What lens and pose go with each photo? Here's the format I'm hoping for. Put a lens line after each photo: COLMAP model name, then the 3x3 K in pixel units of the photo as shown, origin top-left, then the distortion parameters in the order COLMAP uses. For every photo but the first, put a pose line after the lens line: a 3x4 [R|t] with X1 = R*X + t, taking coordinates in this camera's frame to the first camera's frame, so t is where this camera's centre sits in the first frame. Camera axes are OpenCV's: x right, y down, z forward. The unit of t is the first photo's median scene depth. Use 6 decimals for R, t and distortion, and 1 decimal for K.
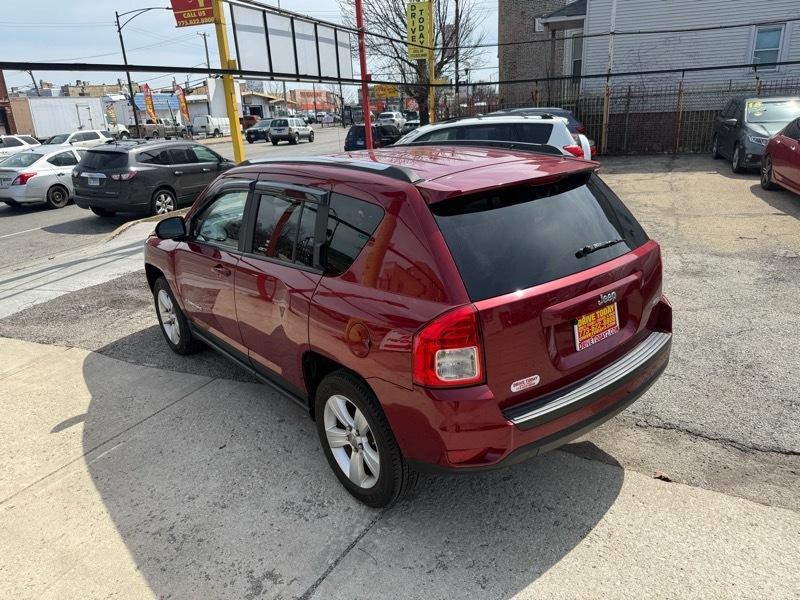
lens RADIAL K [[564.9, 0, 399.3], [0, 564.9, 305.6], [0, 0, 1]] dist [0.022635, -0.035389]
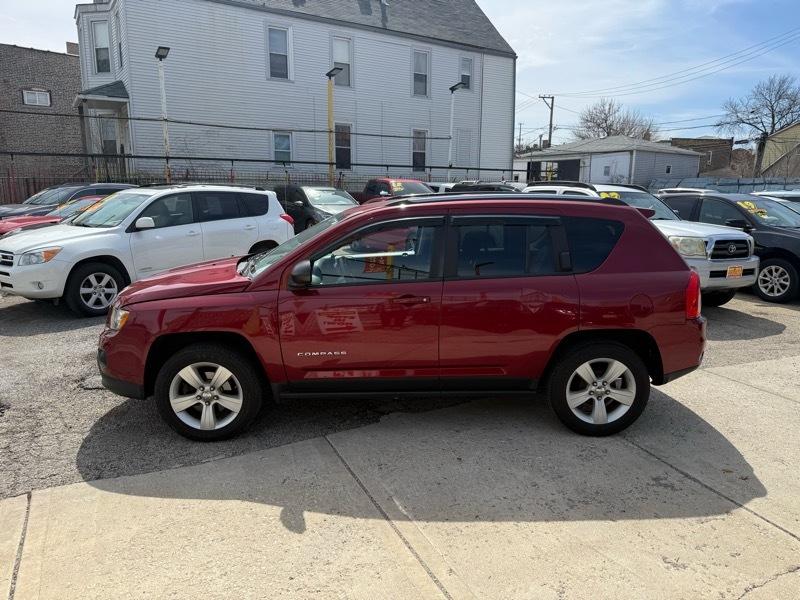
lens RADIAL K [[561.4, 0, 403.4], [0, 561.4, 306.3], [0, 0, 1]] dist [0.010678, -0.014430]
pose [[0.605380, -0.110713, 0.788199, -0.840905], [0.221786, 0.974521, -0.033460, -0.014560], [-0.764412, 0.195067, 0.614510, 0.278531]]
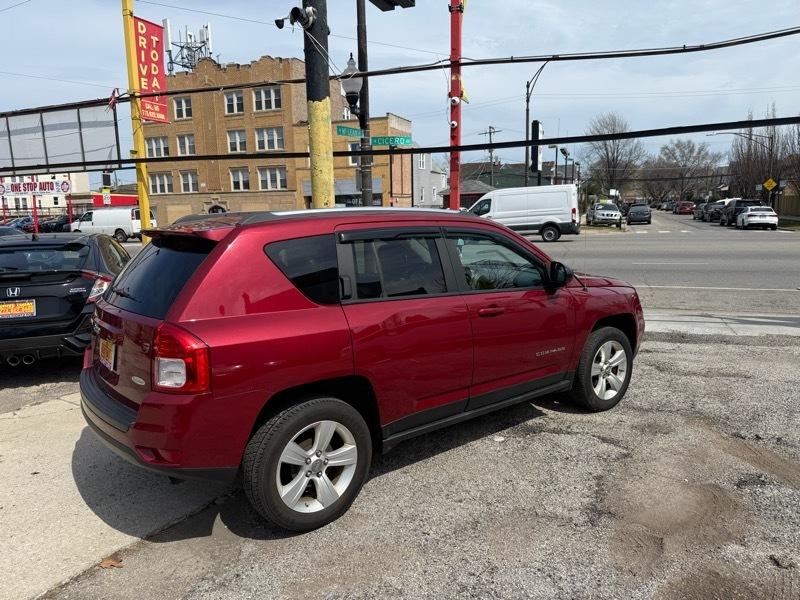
lens RADIAL K [[564.9, 0, 397.2], [0, 564.9, 301.3], [0, 0, 1]] dist [0.022635, -0.035389]
pose [[-0.024932, 0.209102, -0.977576, 0.786080], [-0.301960, 0.930629, 0.206761, -0.265149], [0.952994, 0.300344, 0.039938, 0.793706]]
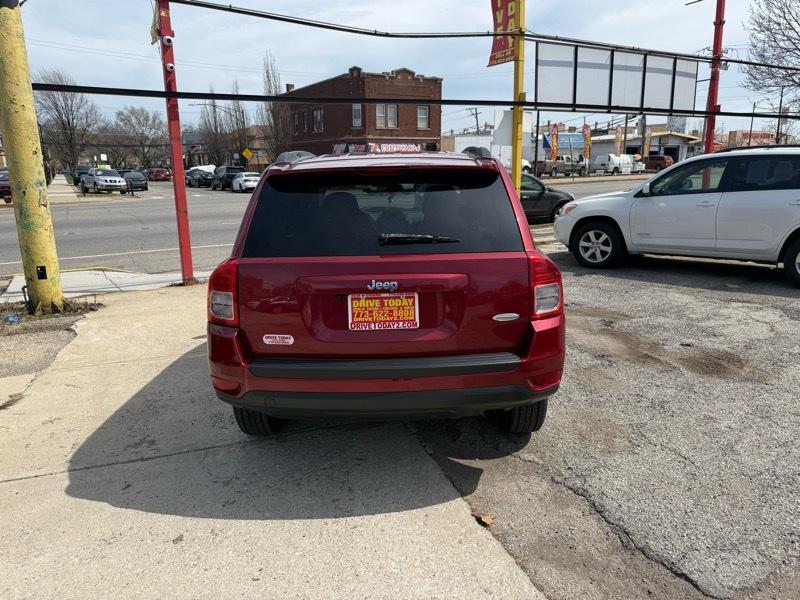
lens RADIAL K [[564.9, 0, 398.4], [0, 564.9, 299.4], [0, 0, 1]] dist [0.022635, -0.035389]
pose [[0.768141, 0.180929, -0.614186, 0.514206], [-0.226673, 0.973965, 0.003421, 0.001056], [0.598815, 0.136592, 0.789154, 0.117919]]
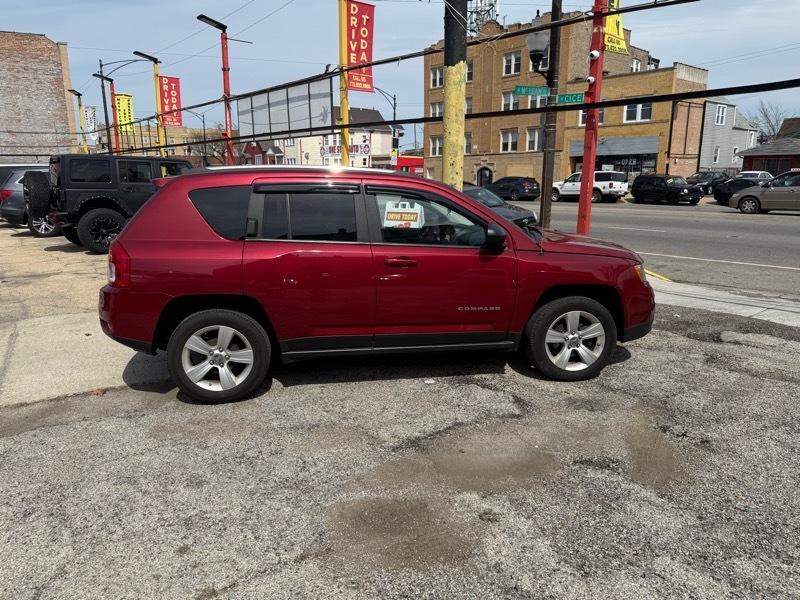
lens RADIAL K [[564.9, 0, 394.2], [0, 564.9, 298.7], [0, 0, 1]] dist [0.022635, -0.035389]
pose [[-0.506247, 0.233304, -0.830231, 0.762932], [-0.252953, 0.880195, 0.401587, -0.421203], [0.824456, 0.413312, -0.386581, 1.288334]]
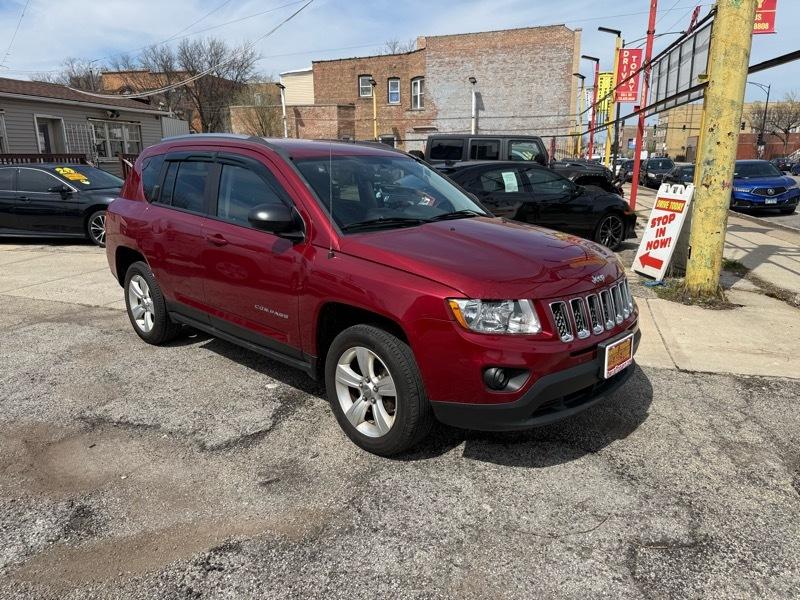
lens RADIAL K [[564.9, 0, 401.8], [0, 564.9, 301.1], [0, 0, 1]] dist [0.022635, -0.035389]
pose [[-0.989757, 0.083781, -0.115596, -0.103400], [0.006439, 0.835071, 0.550104, -0.483437], [0.142619, 0.543725, -0.827057, 1.657763]]
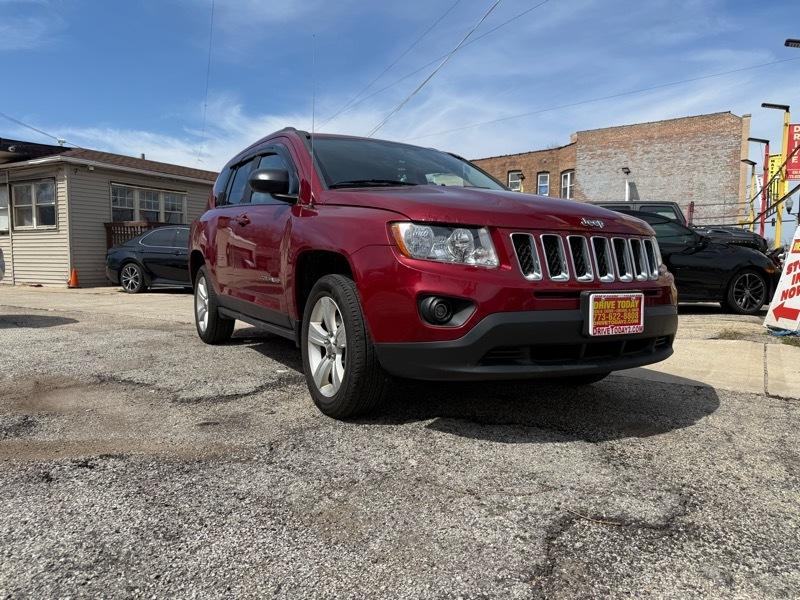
lens RADIAL K [[564.9, 0, 400.3], [0, 564.9, 306.5], [0, 0, 1]] dist [0.022635, -0.035389]
pose [[-0.988656, 0.027757, 0.147609, -0.281653], [0.084317, 0.915875, 0.392509, -0.317084], [-0.124296, 0.400502, -0.907826, 1.684518]]
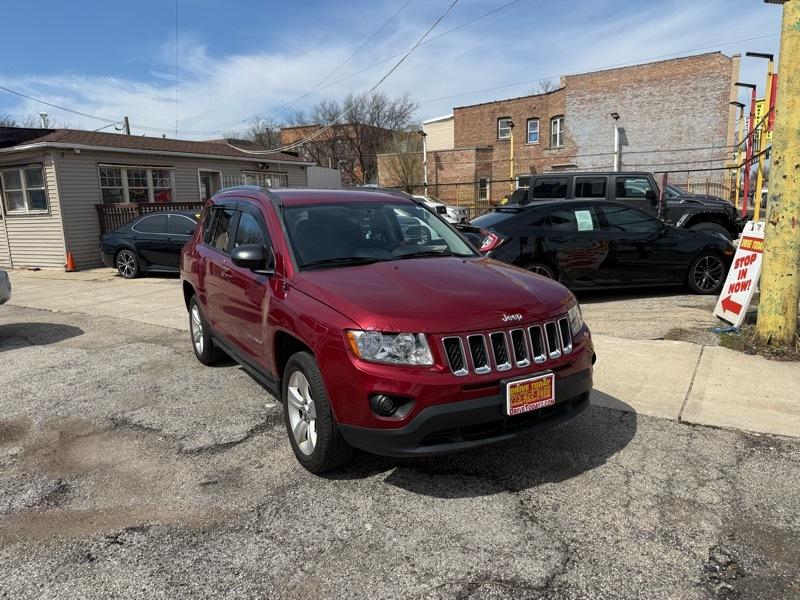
lens RADIAL K [[564.9, 0, 401.3], [0, 564.9, 303.2], [0, 0, 1]] dist [0.022635, -0.035389]
pose [[-0.988117, 0.051061, 0.144973, -0.347726], [0.115233, 0.870279, 0.478890, -0.491742], [-0.101714, 0.489905, -0.865822, 1.711992]]
